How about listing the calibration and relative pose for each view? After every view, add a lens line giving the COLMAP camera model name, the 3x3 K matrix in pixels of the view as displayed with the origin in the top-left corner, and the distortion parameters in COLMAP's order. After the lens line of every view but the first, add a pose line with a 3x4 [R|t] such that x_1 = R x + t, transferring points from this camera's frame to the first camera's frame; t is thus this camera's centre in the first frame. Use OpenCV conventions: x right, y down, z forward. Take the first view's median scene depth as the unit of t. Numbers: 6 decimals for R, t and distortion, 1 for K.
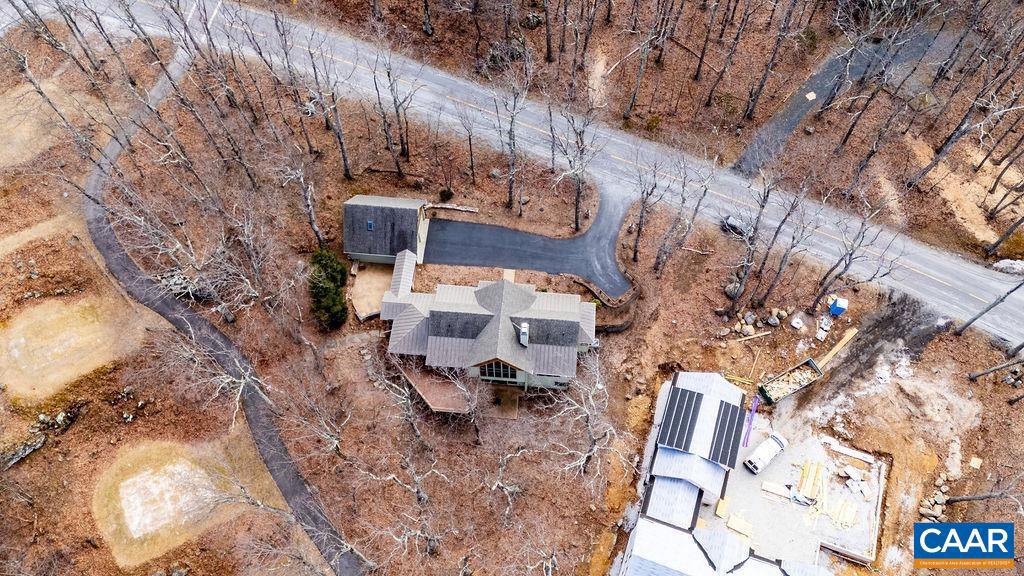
lens RADIAL K [[728.3, 0, 511.1], [0, 728.3, 284.2], [0, 0, 1]] dist [0.049219, -0.016758]
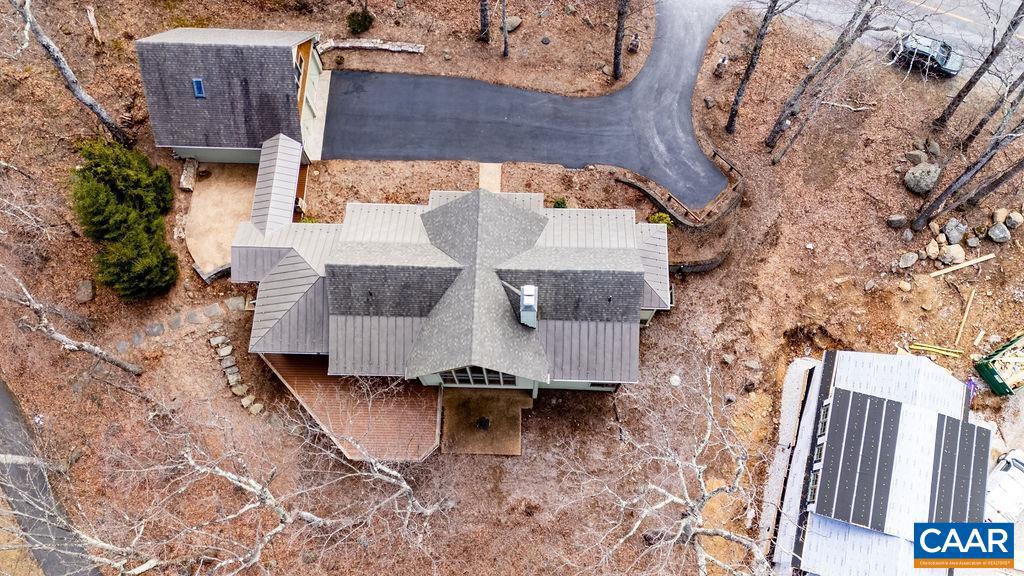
lens RADIAL K [[728.3, 0, 512.3], [0, 728.3, 279.9], [0, 0, 1]] dist [0.049219, -0.016758]
pose [[0.998354, -0.056316, 0.010885, 0.003097], [0.053765, 0.984912, 0.164491, -0.023212], [-0.019984, -0.163635, 0.986319, 0.485692]]
